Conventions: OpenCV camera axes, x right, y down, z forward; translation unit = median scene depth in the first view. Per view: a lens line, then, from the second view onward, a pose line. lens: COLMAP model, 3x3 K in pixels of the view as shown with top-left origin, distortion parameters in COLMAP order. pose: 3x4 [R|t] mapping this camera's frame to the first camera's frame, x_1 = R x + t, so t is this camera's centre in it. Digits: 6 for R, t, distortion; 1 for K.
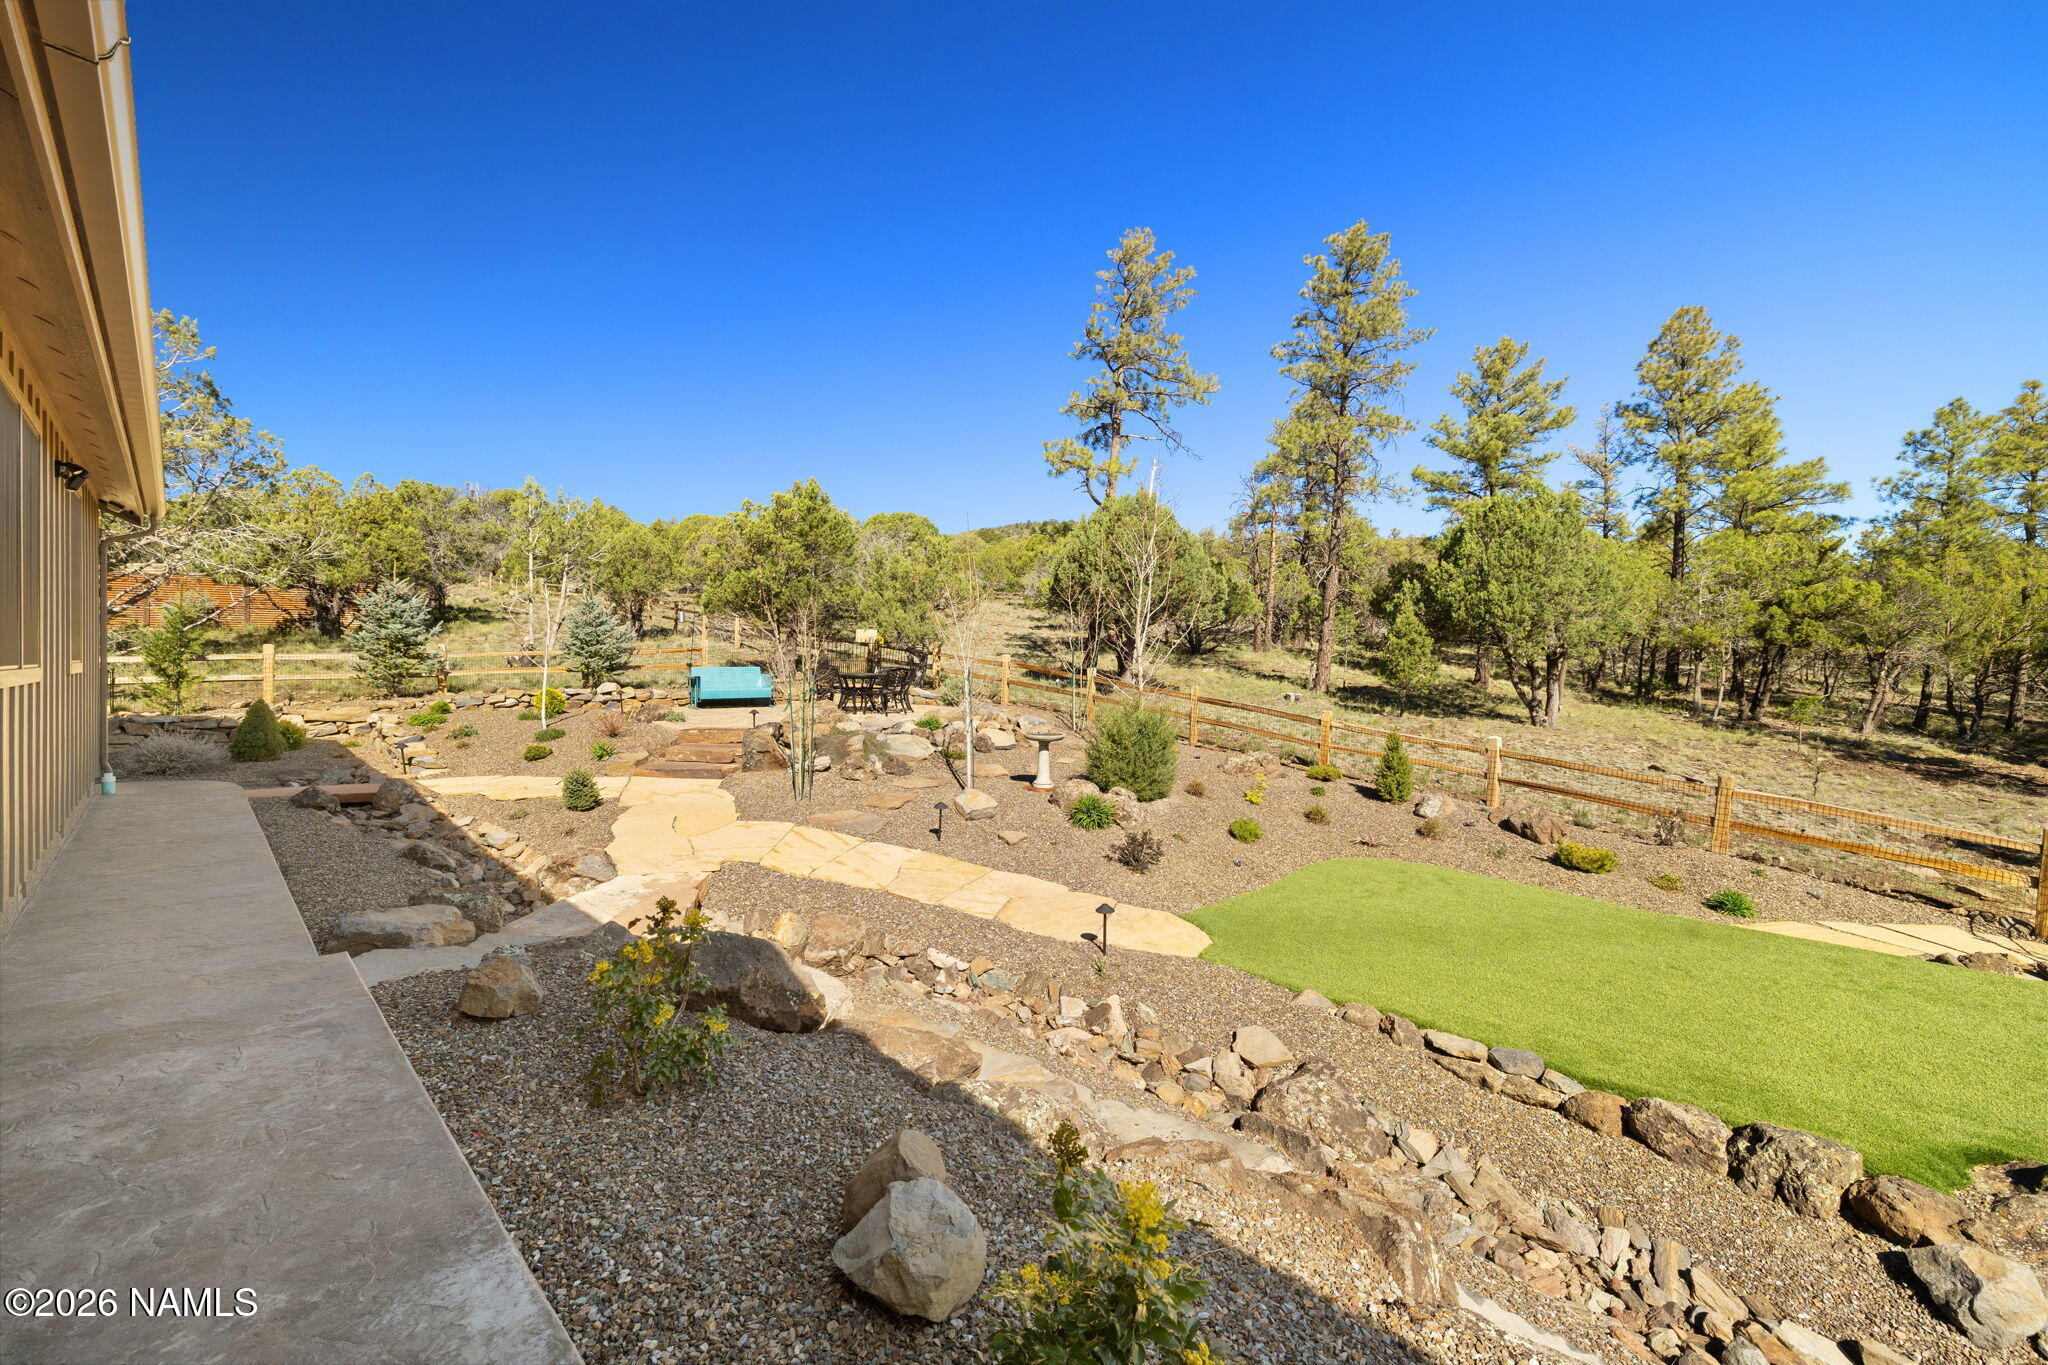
lens RADIAL K [[875.9, 0, 1019.5], [0, 875.9, 716.7], [0, 0, 1]] dist [0.000567, 0.000268]
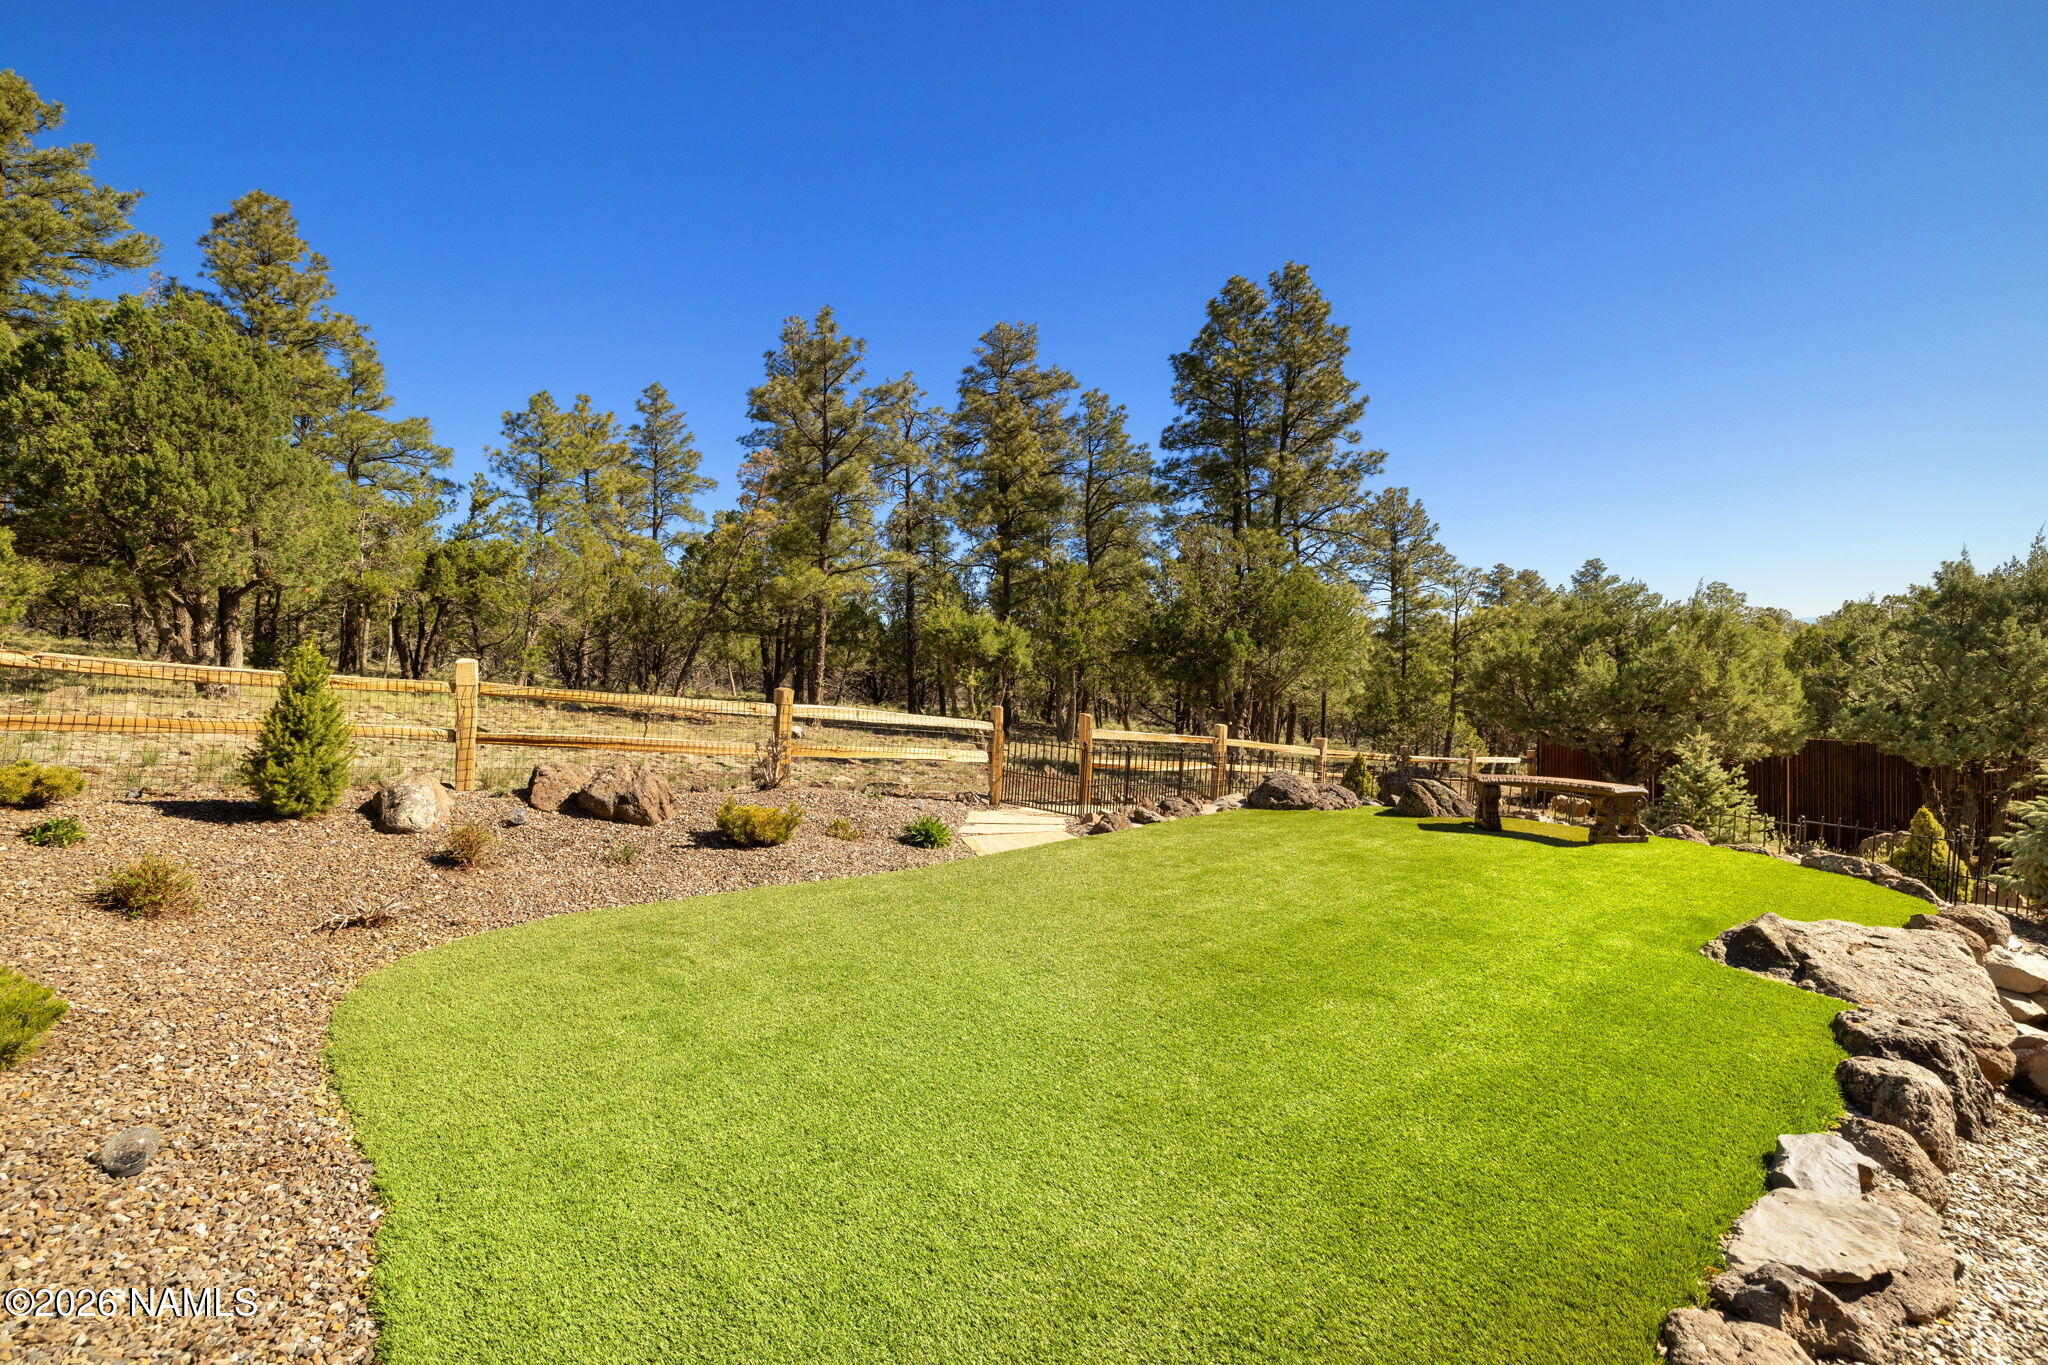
lens RADIAL K [[871.0, 0, 1018.4], [0, 871.0, 656.4], [0, 0, 1]] dist [0.002231, 0.000372]
pose [[0.092381, -0.003036, 0.995719, 0.022141], [0.081171, 0.996690, -0.004491, 0.027197], [-0.992410, 0.081239, 0.092321, 0.333775]]
